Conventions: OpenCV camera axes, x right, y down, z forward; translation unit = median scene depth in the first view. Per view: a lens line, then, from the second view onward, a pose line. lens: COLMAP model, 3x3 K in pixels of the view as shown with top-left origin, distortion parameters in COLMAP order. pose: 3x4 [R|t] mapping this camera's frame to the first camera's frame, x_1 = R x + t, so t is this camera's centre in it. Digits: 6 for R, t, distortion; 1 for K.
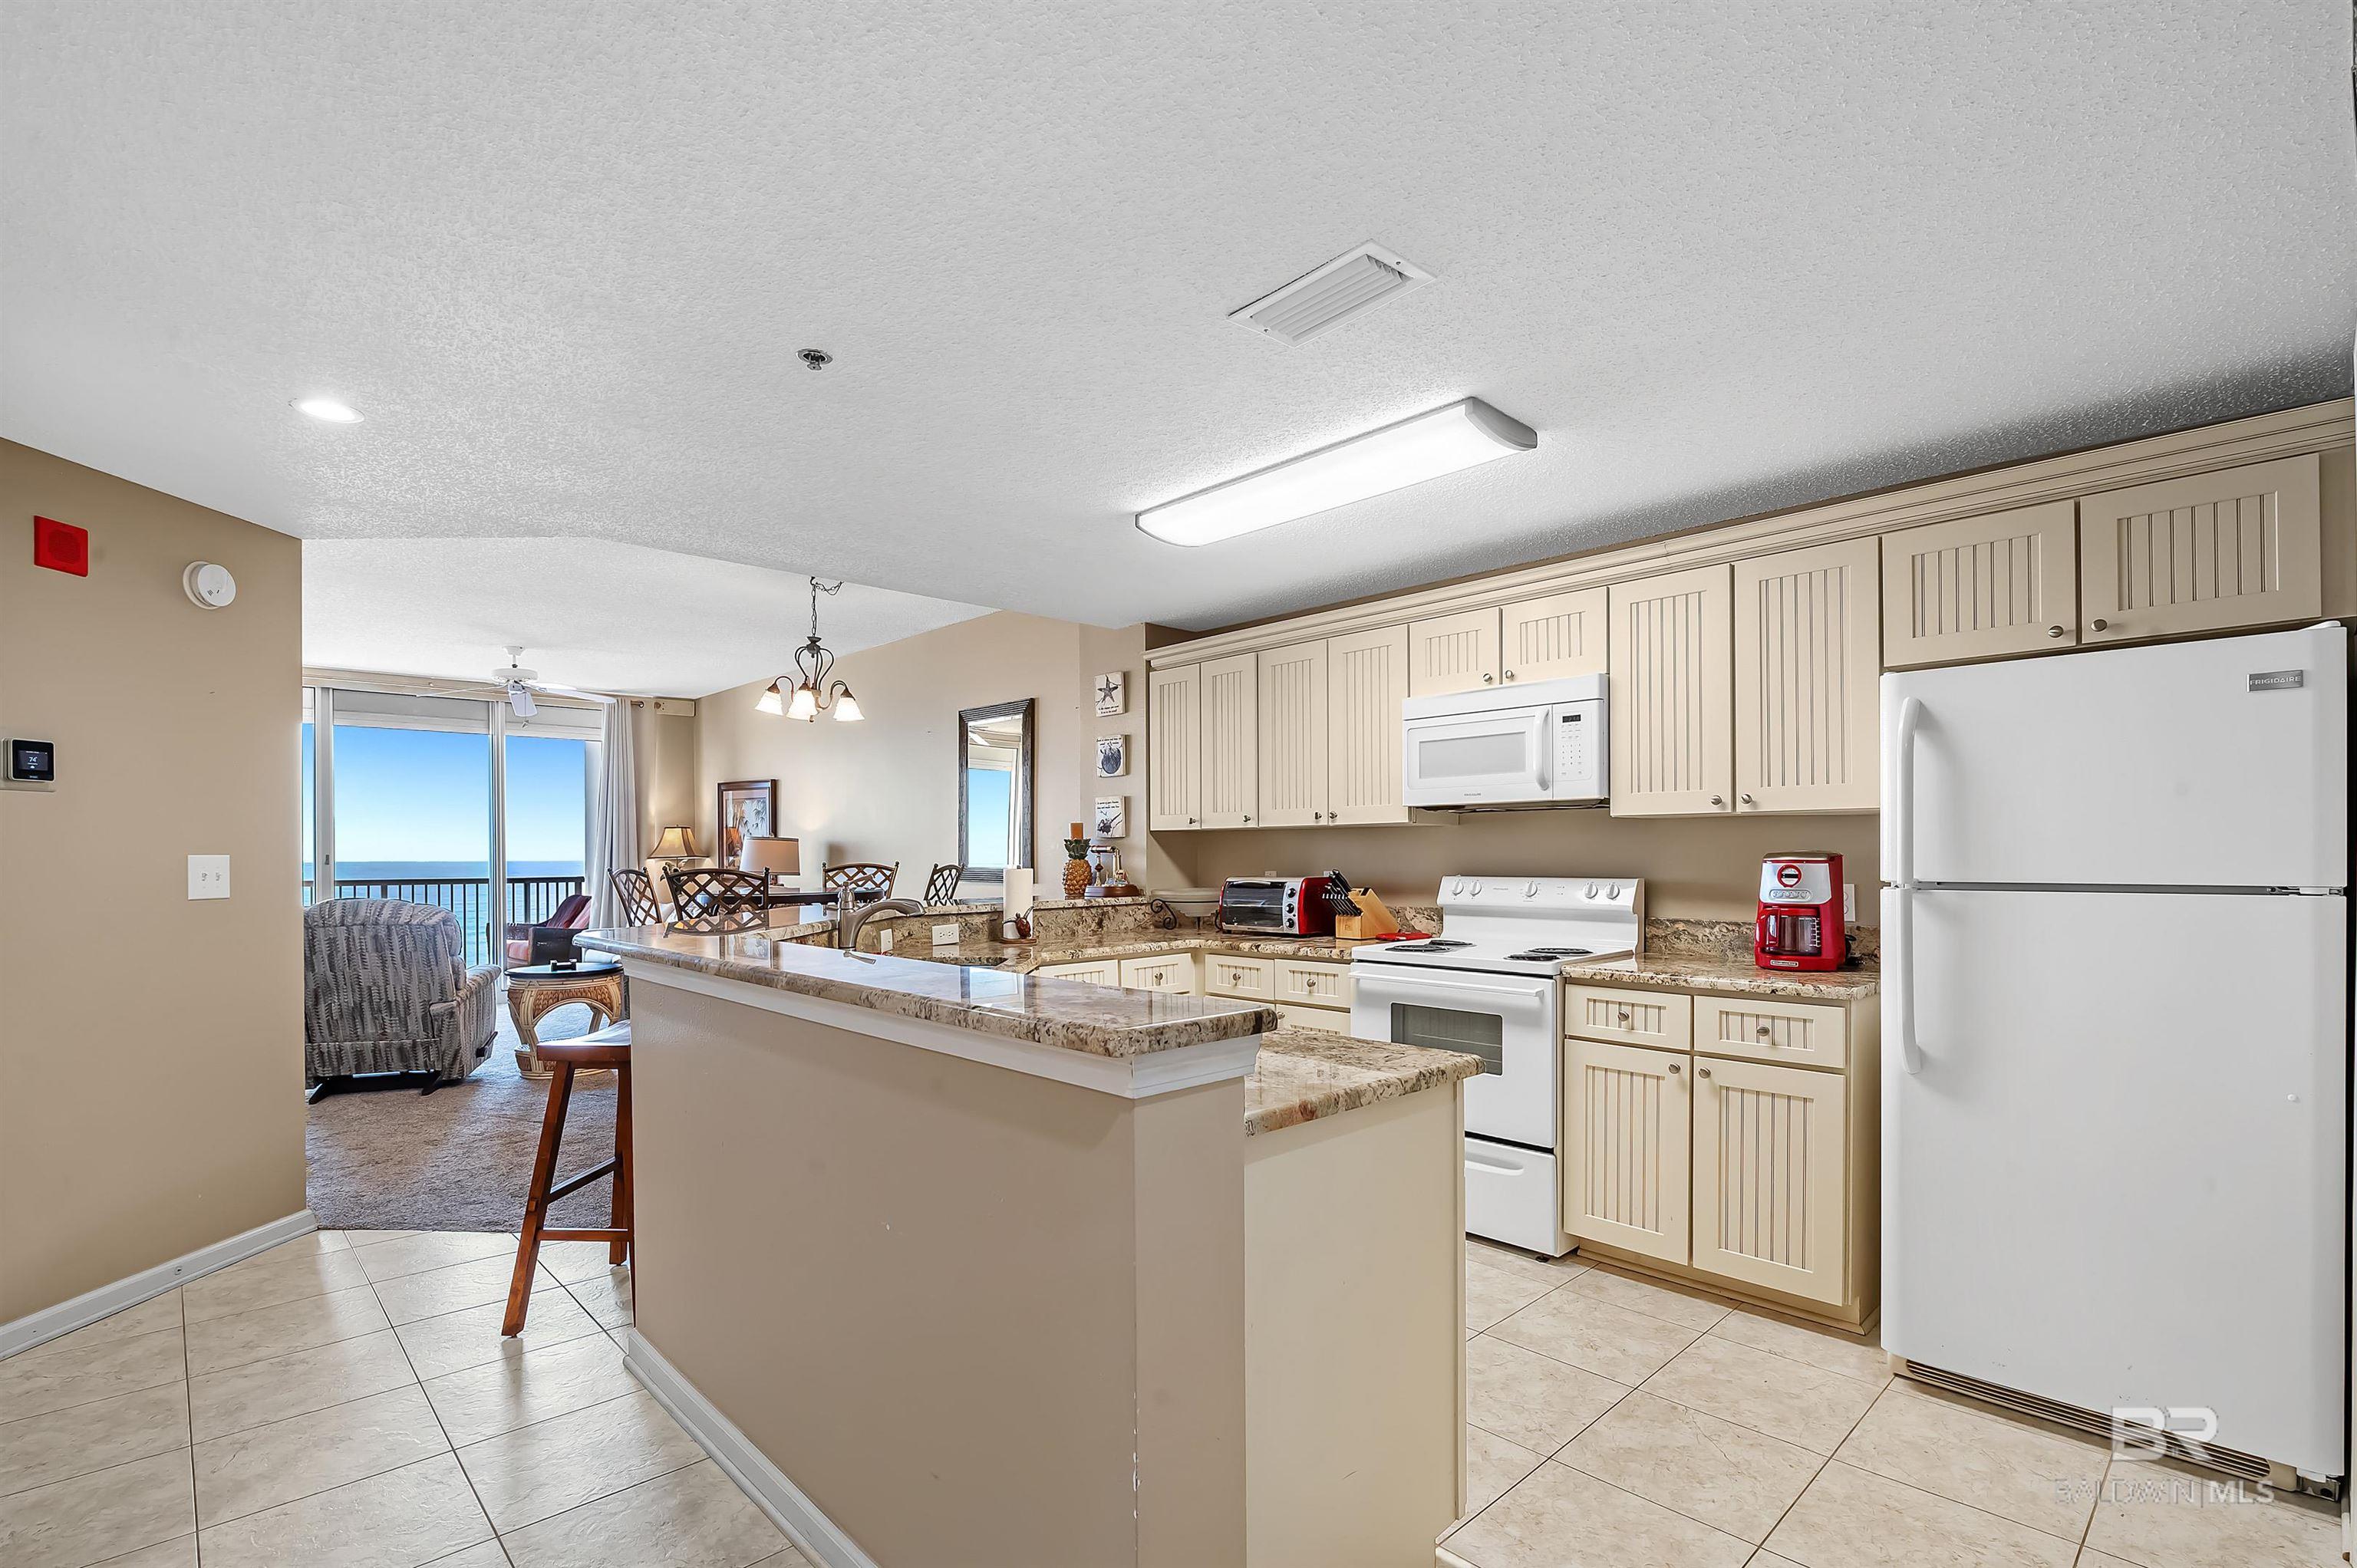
lens RADIAL K [[1094.6, 0, 1180.2], [0, 1094.6, 861.1], [0, 0, 1]] dist [-0.000889, -0.001166]
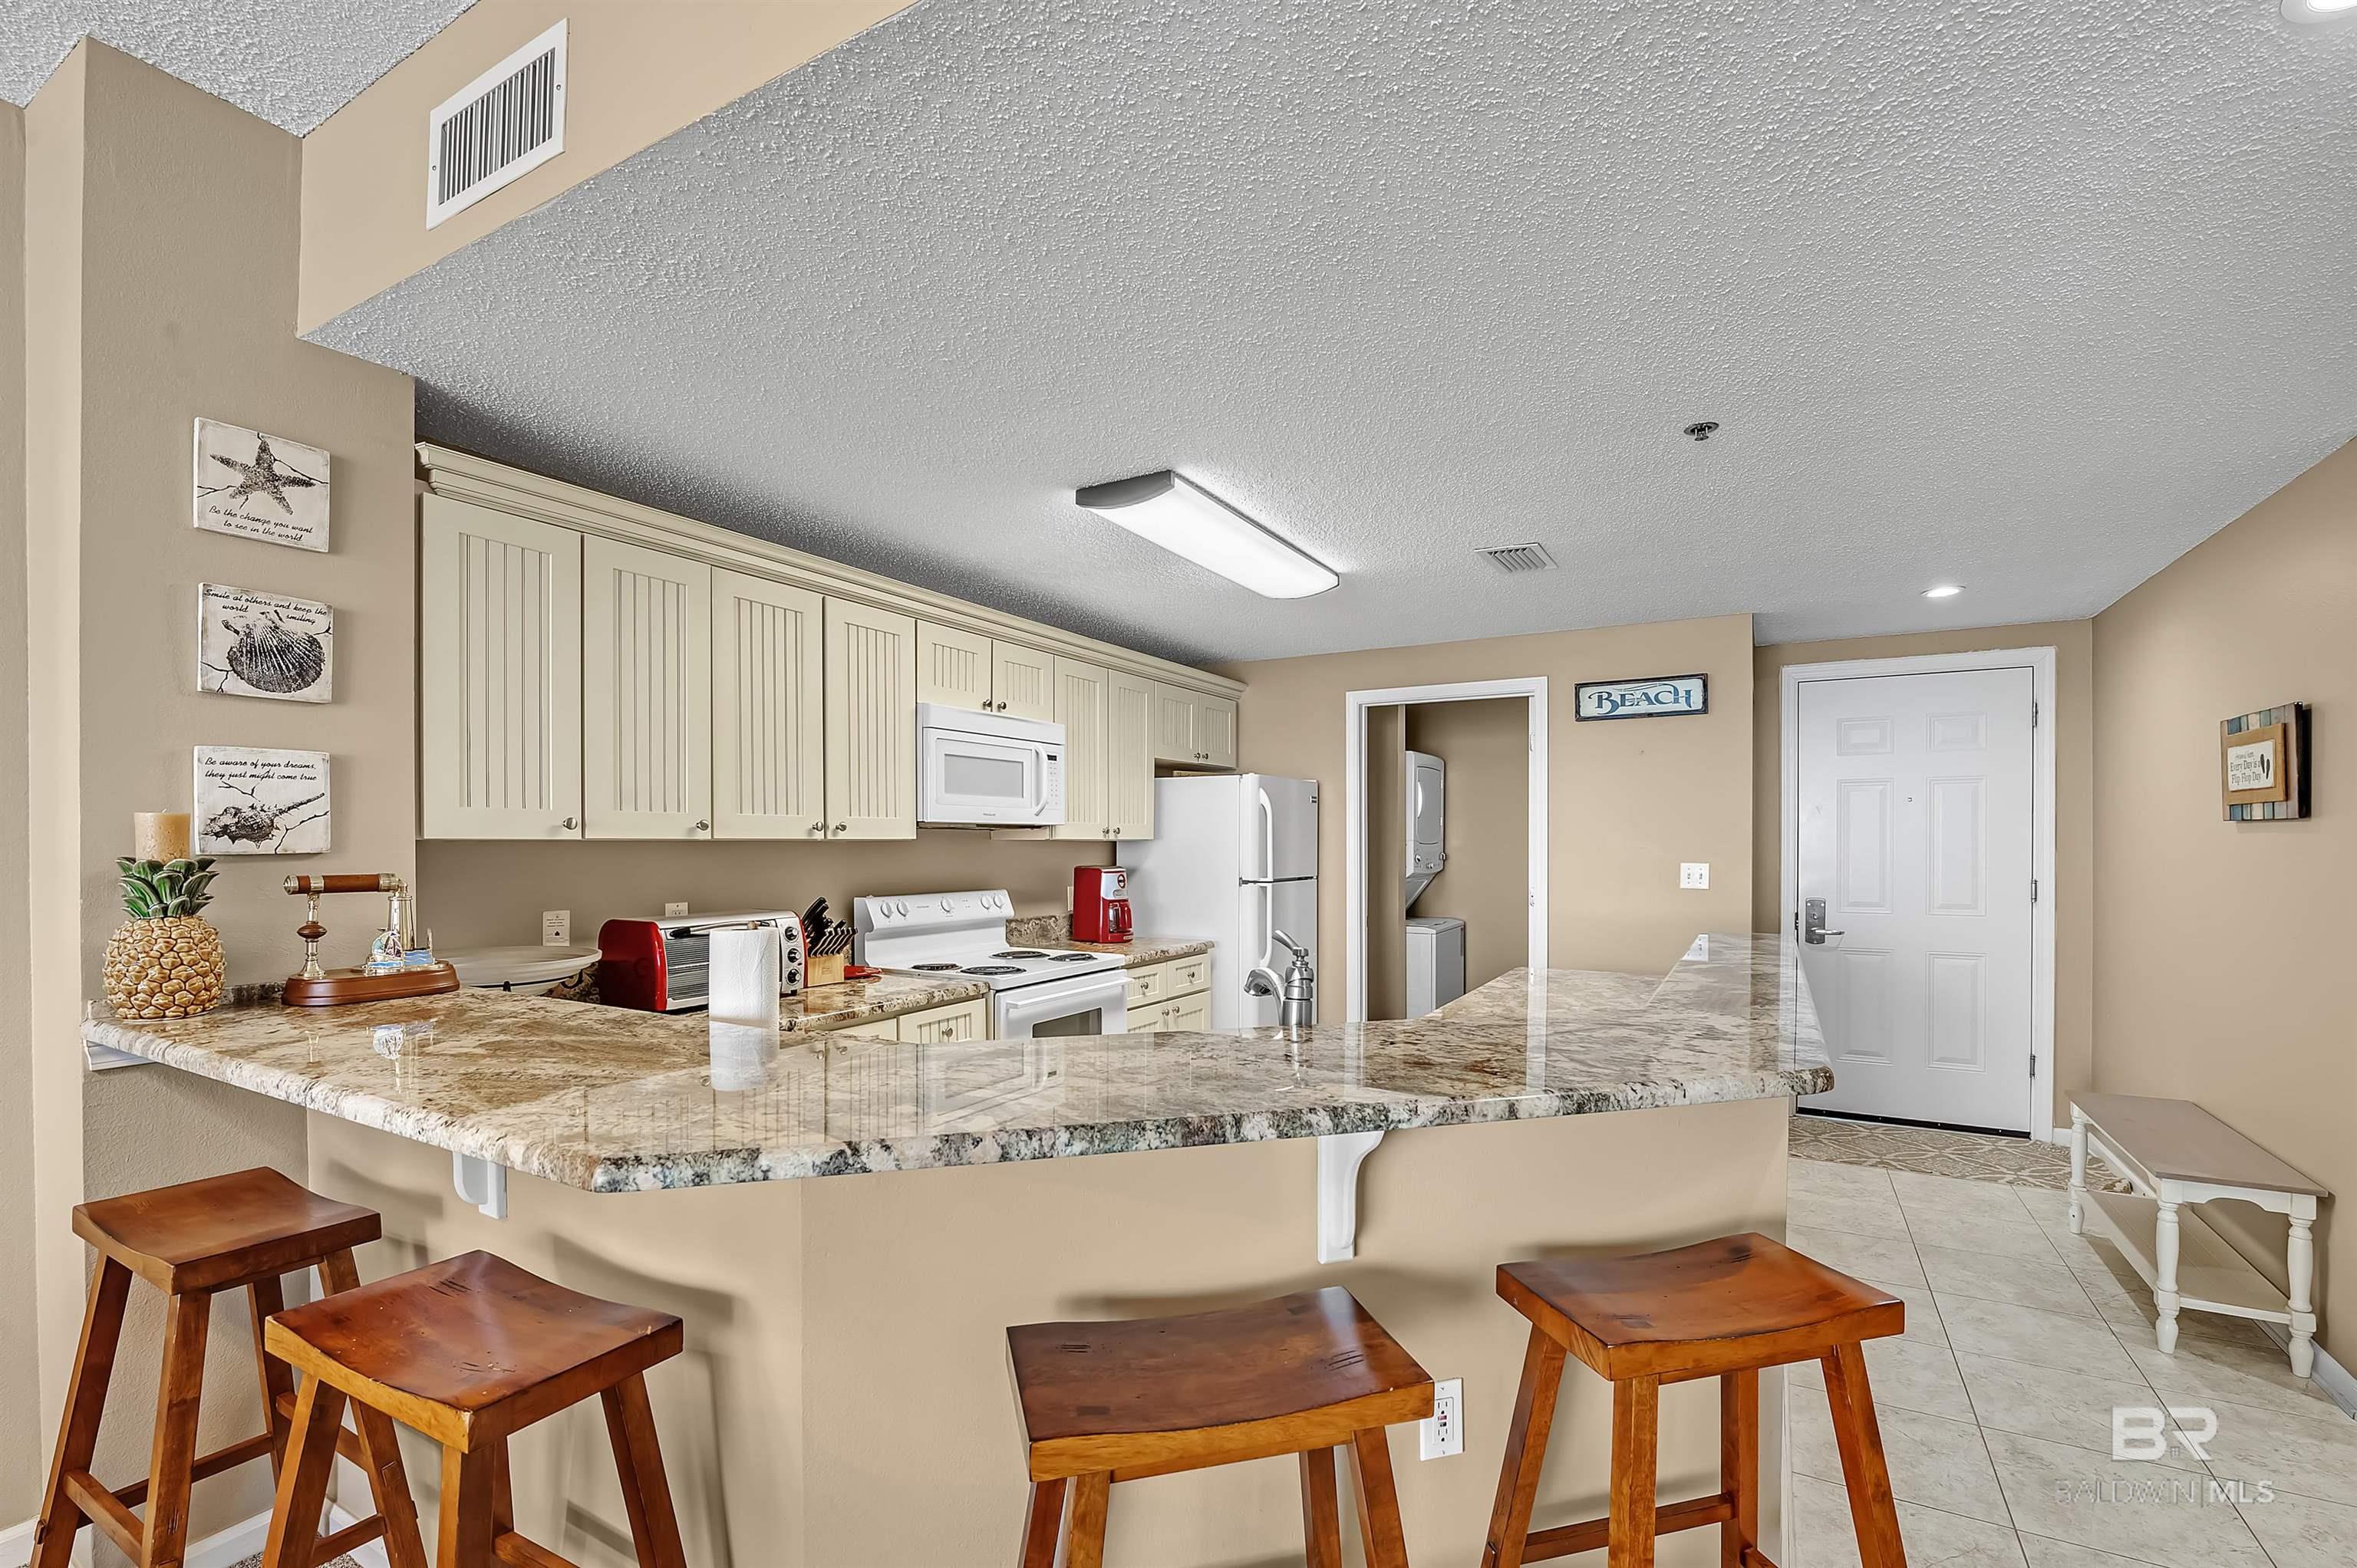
lens RADIAL K [[1025.5, 0, 1207.0], [0, 1025.5, 849.7], [0, 0, 1]] dist [-0.014272, 0.000378]
pose [[-0.310780, -0.001394, 0.950481, -0.514369], [0.009542, 0.999944, 0.004587, -0.021536], [-0.950434, 0.010495, -0.310749, 0.796574]]
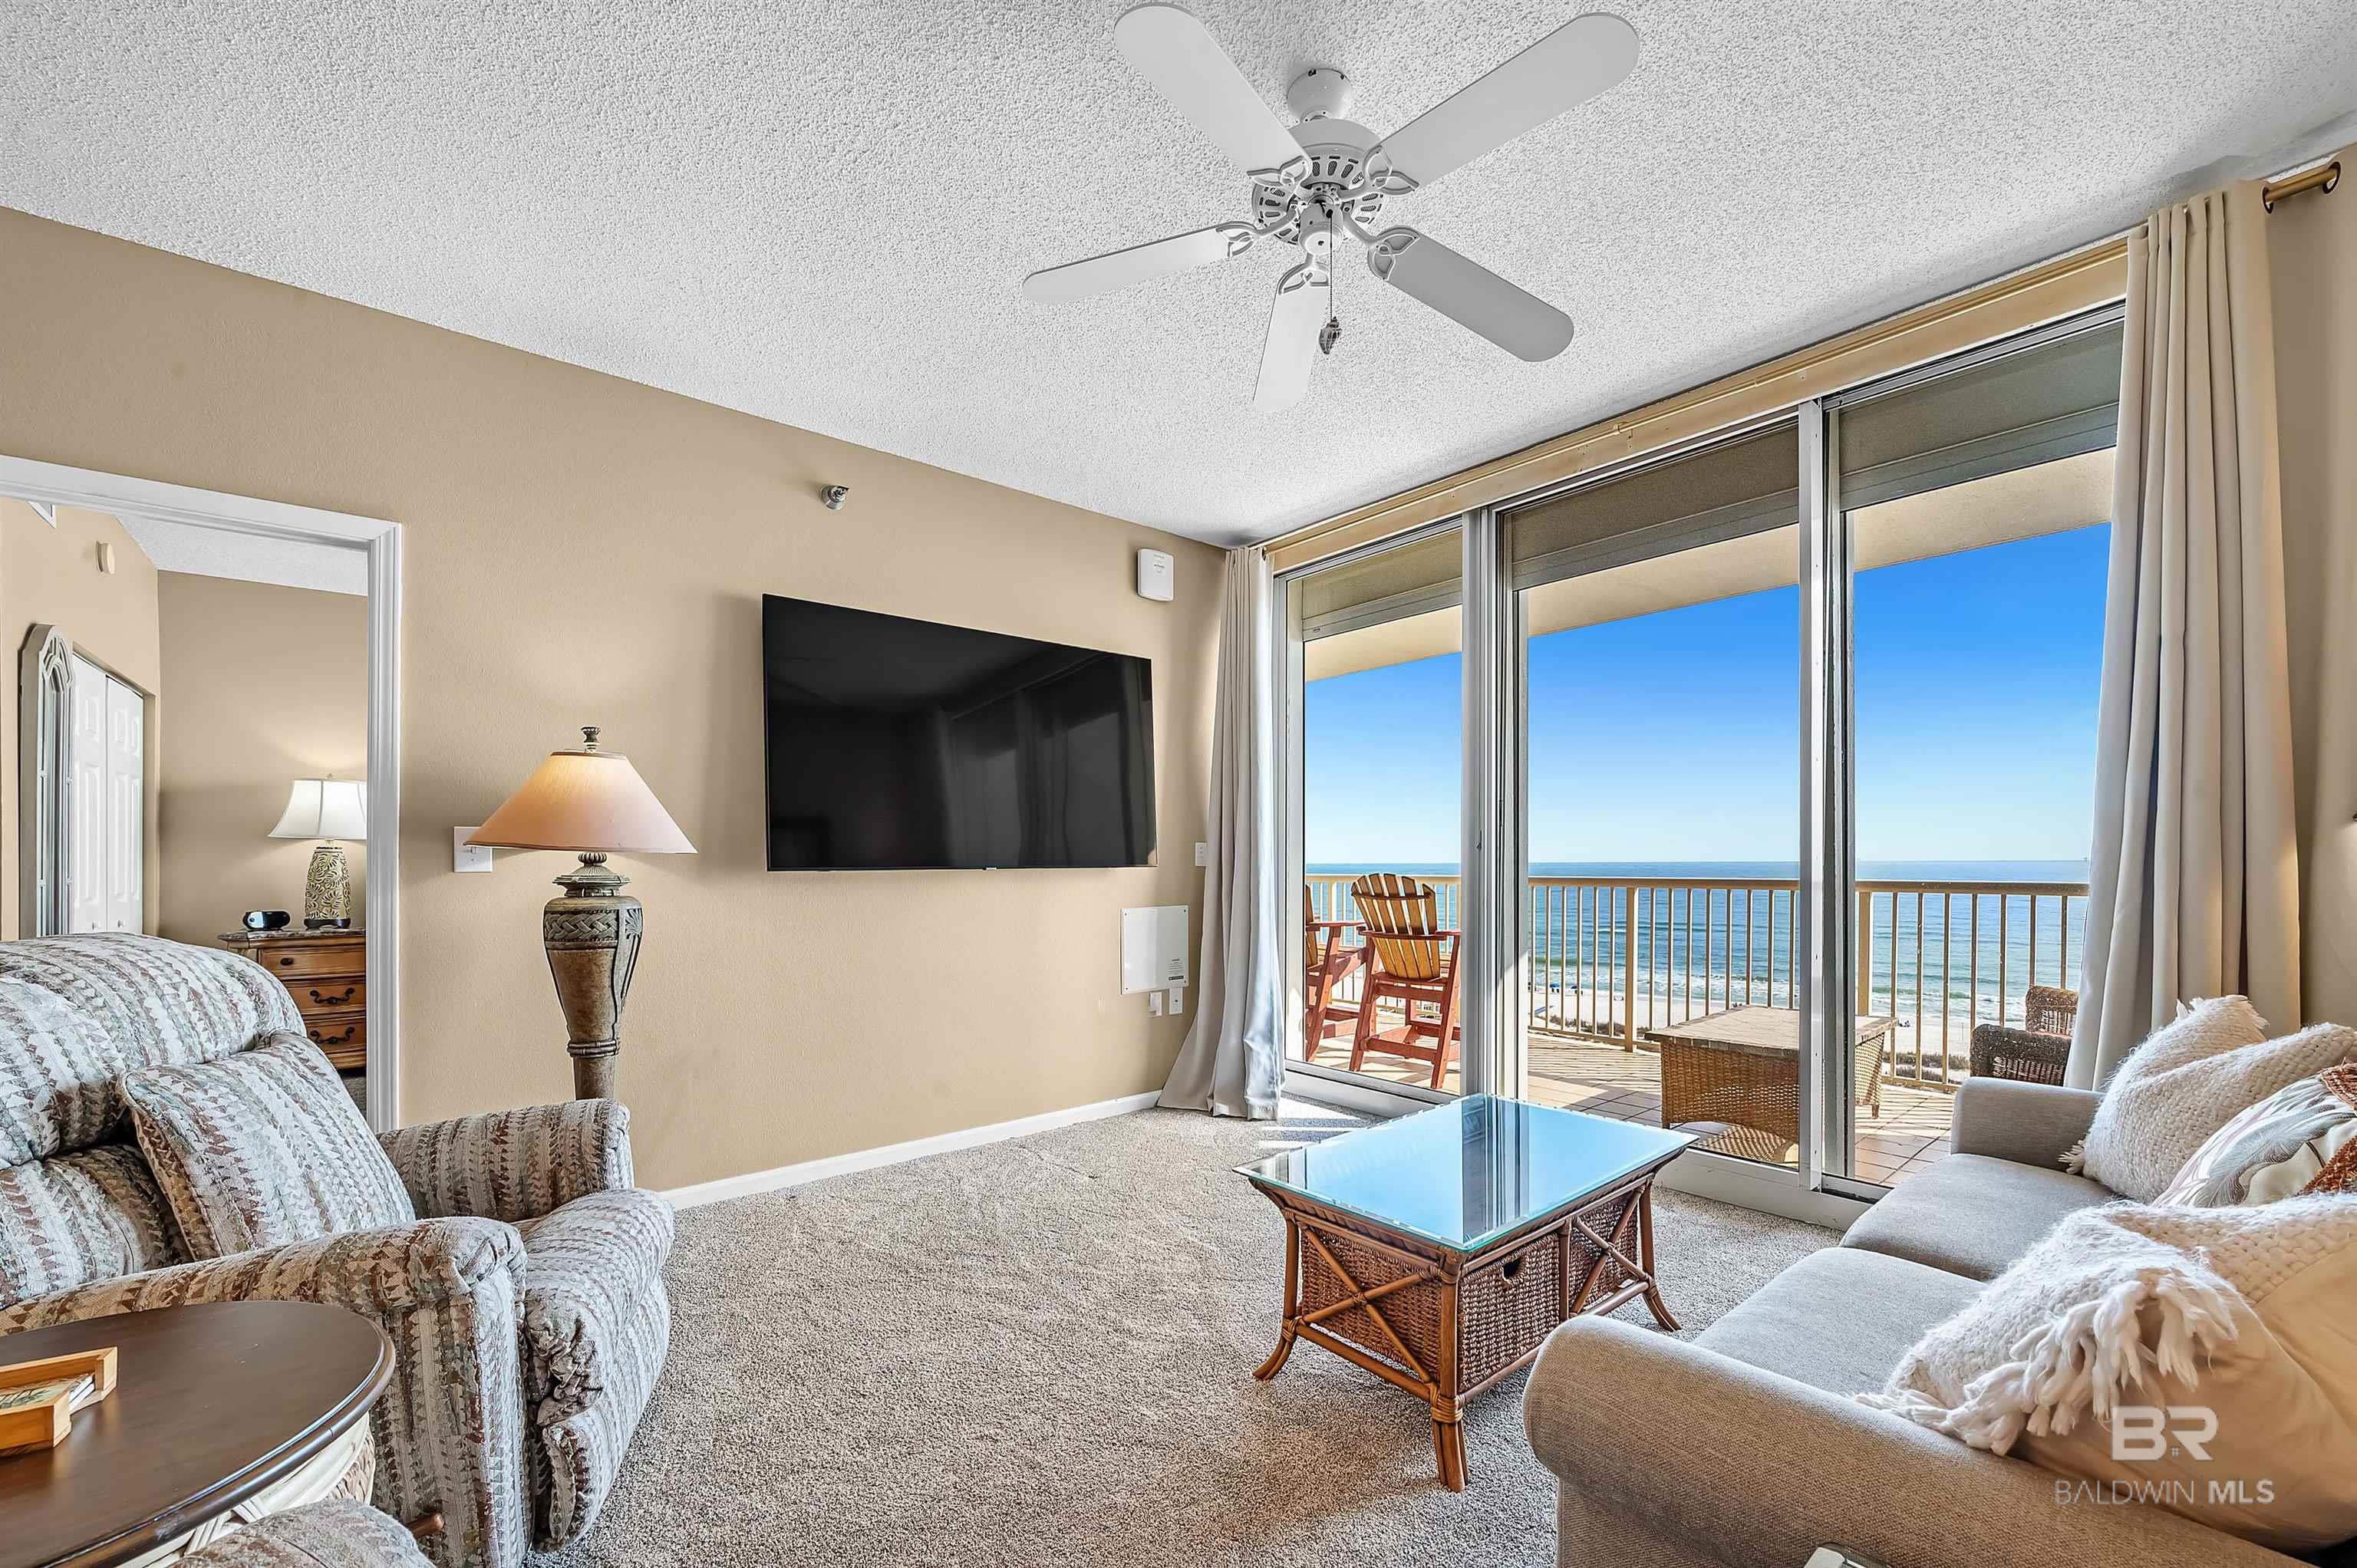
lens RADIAL K [[938.8, 0, 1221.8], [0, 938.8, 865.5], [0, 0, 1]] dist [-0.005788, -0.001704]
pose [[-0.029109, 0.010405, -0.999522, -0.521790], [-0.002295, 0.999942, 0.010477, 0.010851], [0.999574, 0.002599, -0.029083, 1.422770]]
